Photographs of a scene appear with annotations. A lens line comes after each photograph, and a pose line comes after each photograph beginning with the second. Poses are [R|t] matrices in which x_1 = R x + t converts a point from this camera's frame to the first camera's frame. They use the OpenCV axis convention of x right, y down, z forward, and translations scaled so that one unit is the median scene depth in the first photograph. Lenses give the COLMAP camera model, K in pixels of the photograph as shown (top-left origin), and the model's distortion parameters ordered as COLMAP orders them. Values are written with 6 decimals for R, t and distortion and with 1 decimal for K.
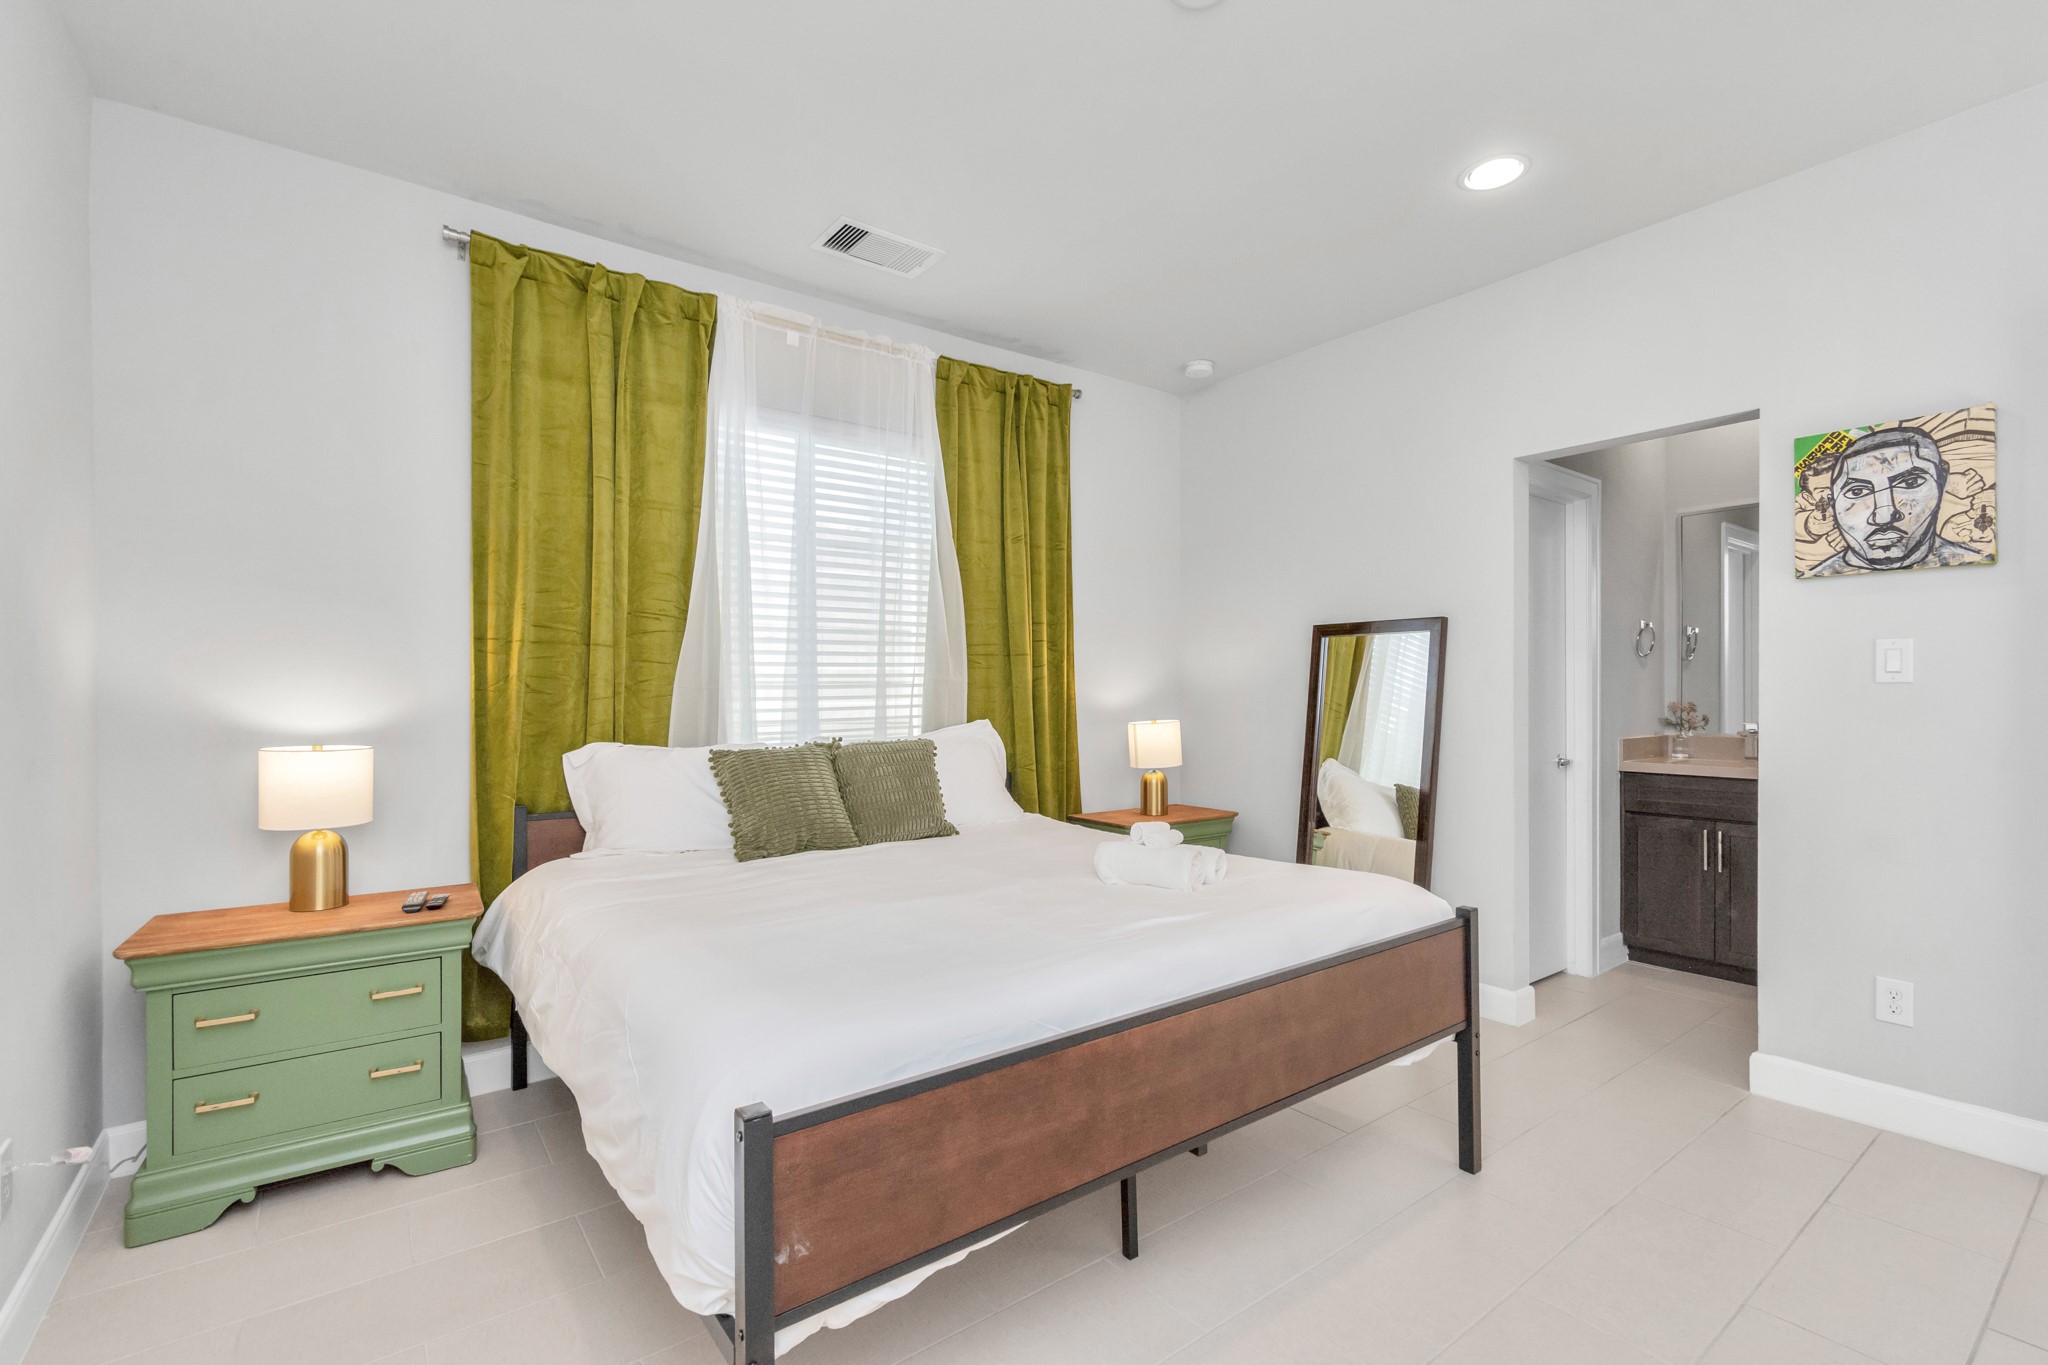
lens RADIAL K [[920.9, 0, 1039.4], [0, 920.9, 690.8], [0, 0, 1]] dist [0.008488, -0.001380]
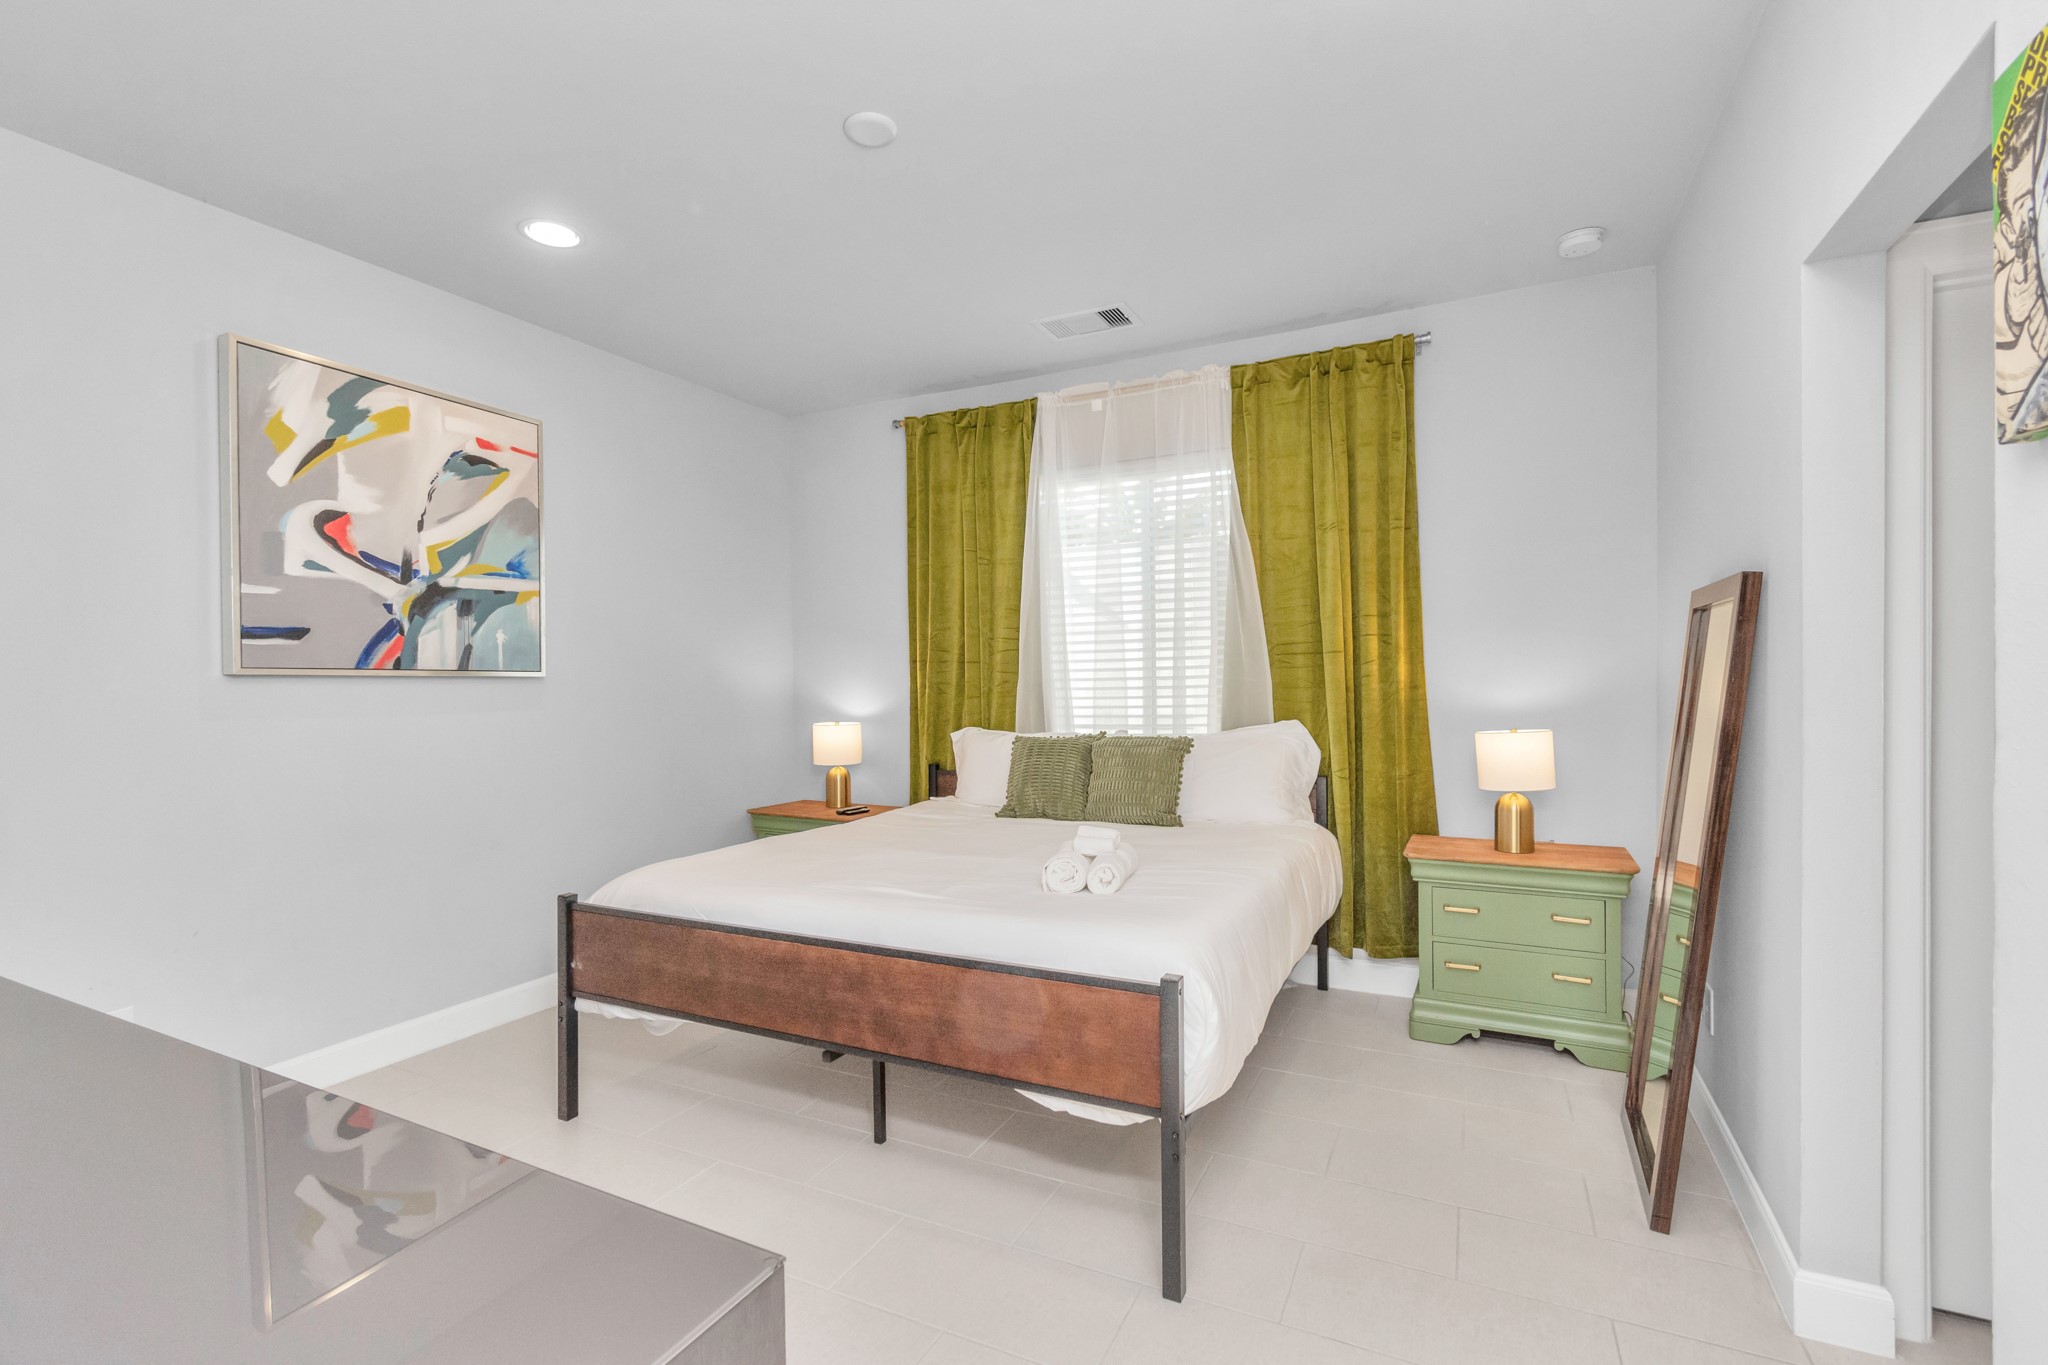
lens RADIAL K [[920.9, 0, 1031.6], [0, 920.9, 685.8], [0, 0, 1]] dist [0.008488, -0.001380]
pose [[0.439206, 0.005361, -0.898370, 0.824983], [0.014307, 0.999814, 0.012961, -0.025336], [0.898272, -0.018546, 0.439048, 0.386921]]
